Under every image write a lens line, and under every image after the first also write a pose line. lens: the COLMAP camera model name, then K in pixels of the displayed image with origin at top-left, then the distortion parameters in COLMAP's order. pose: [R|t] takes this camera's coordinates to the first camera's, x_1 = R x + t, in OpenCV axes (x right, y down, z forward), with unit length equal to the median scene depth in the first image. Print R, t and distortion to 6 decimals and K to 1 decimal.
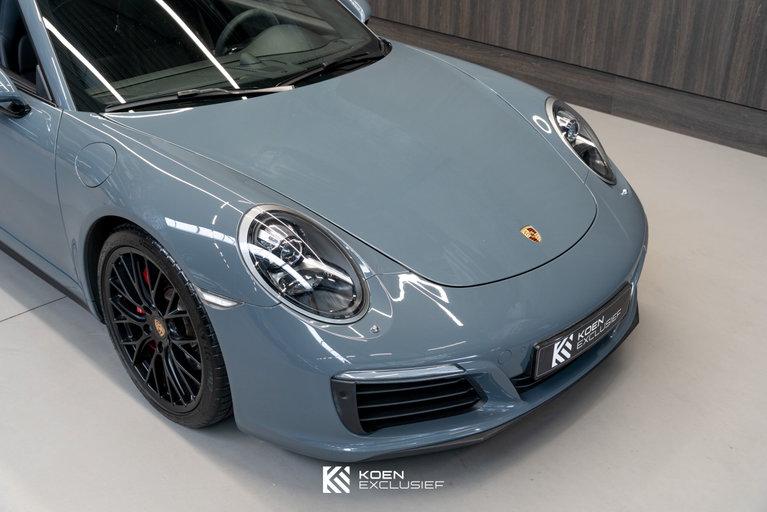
lens RADIAL K [[881.2, 0, 384.8], [0, 881.2, 258.6], [0, 0, 1]] dist [-0.004057, 0.000000]
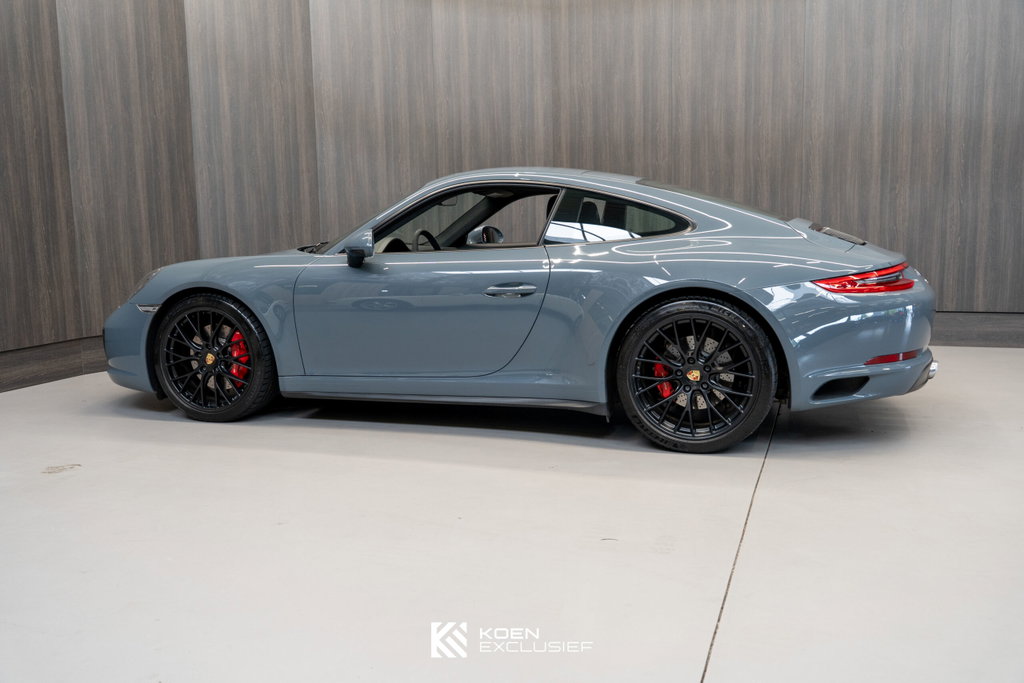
lens RADIAL K [[924.3, 0, 509.2], [0, 924.3, 349.9], [0, 0, 1]] dist [-0.006397, -0.006851]
pose [[0.904582, -0.091920, 0.416272, -0.703919], [0.228046, 0.929353, -0.290340, 0.114286], [-0.360176, 0.357566, 0.861638, 0.059110]]
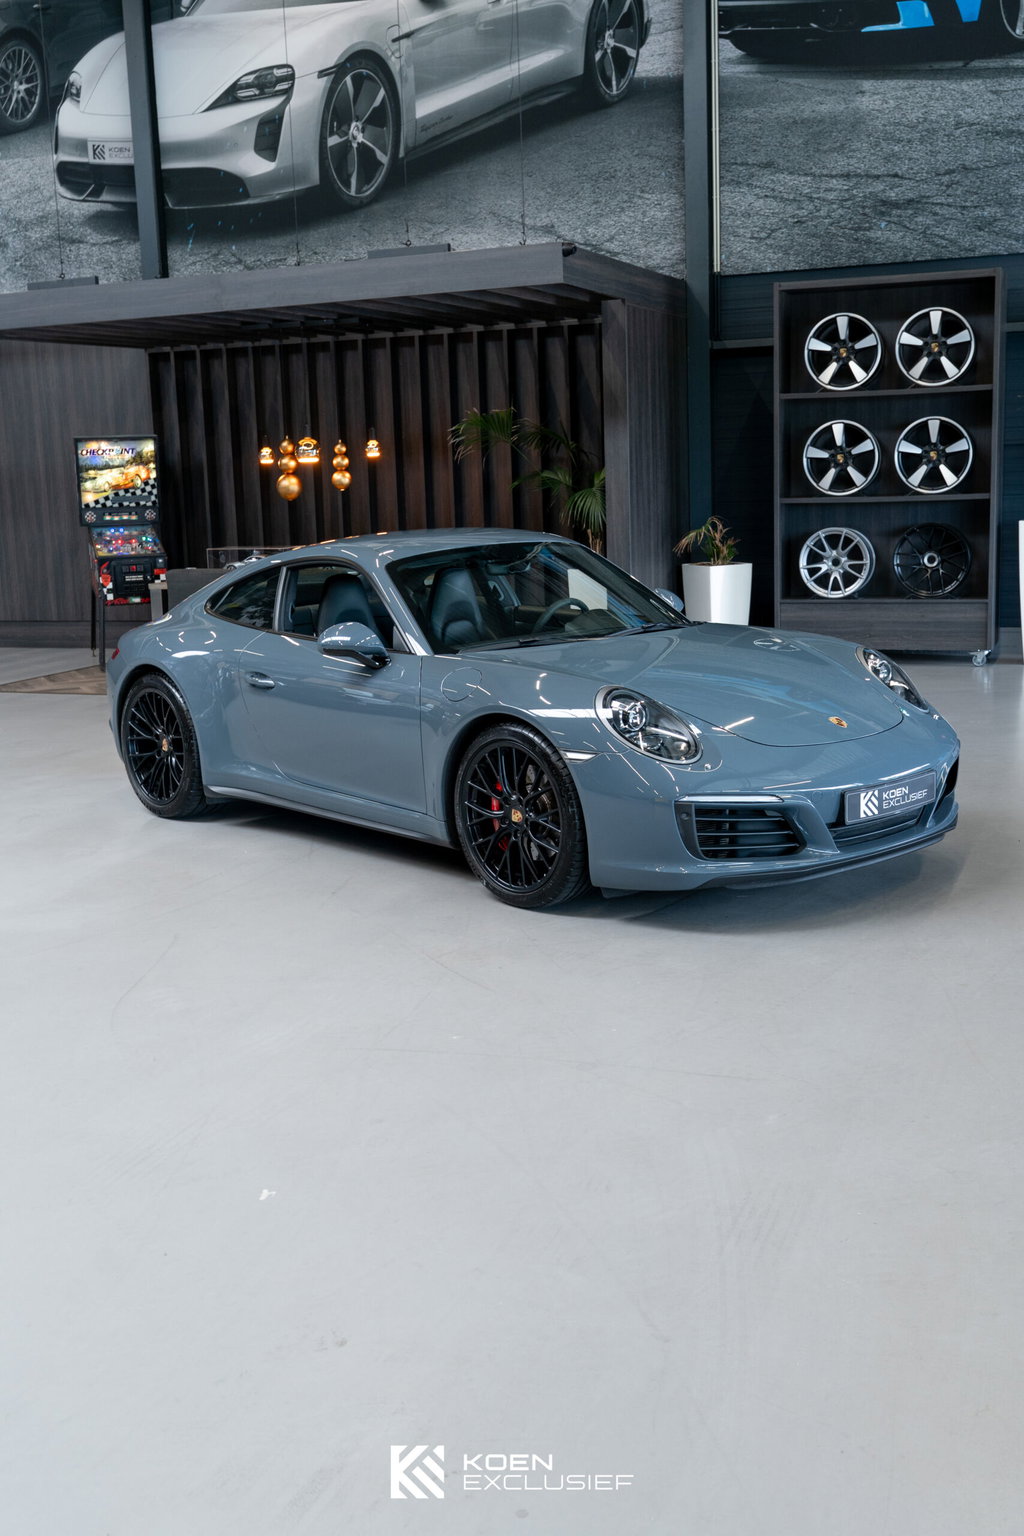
lens RADIAL K [[1652.1, 0, 505.1], [0, 1652.1, 767.1], [0, 0, 1]] dist [0.011932, 0.000000]
pose [[0.993812, -0.038680, -0.104121, -0.021460], [0.004817, 0.951532, -0.307512, 0.330747], [0.110969, 0.305108, 0.945830, -0.515726]]
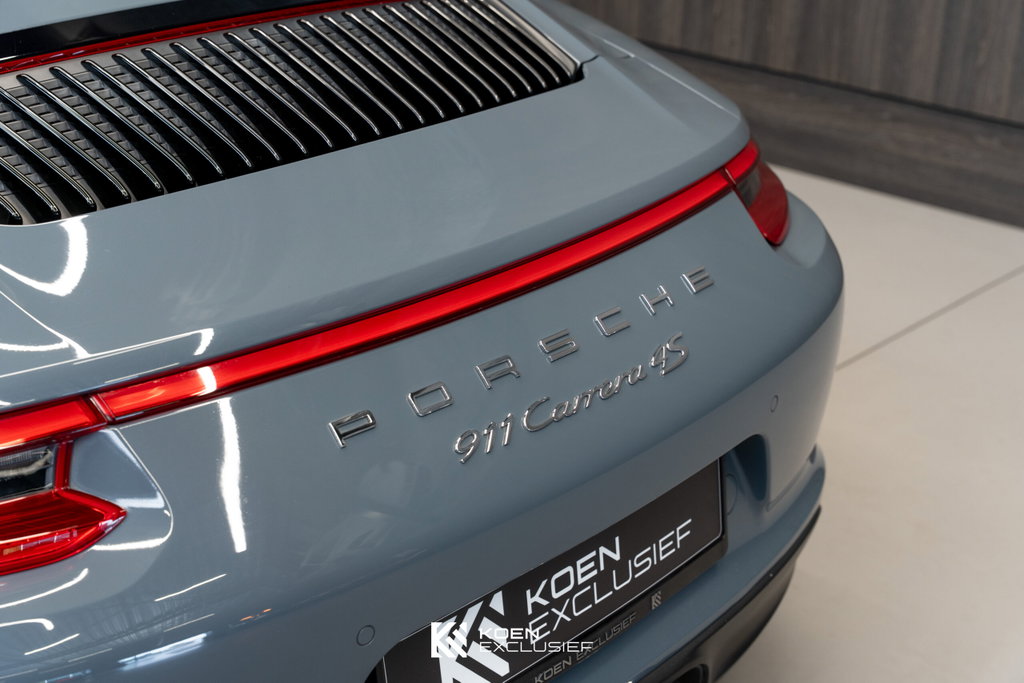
lens RADIAL K [[1639.7, 0, 522.7], [0, 1639.7, 343.5], [0, 0, 1]] dist [0.042421, 0.000000]
pose [[0.999362, 0.000925, 0.035695, -0.053620], [0.002069, 0.996484, -0.083753, -0.080543], [-0.035647, 0.083774, 0.995847, 0.334484]]
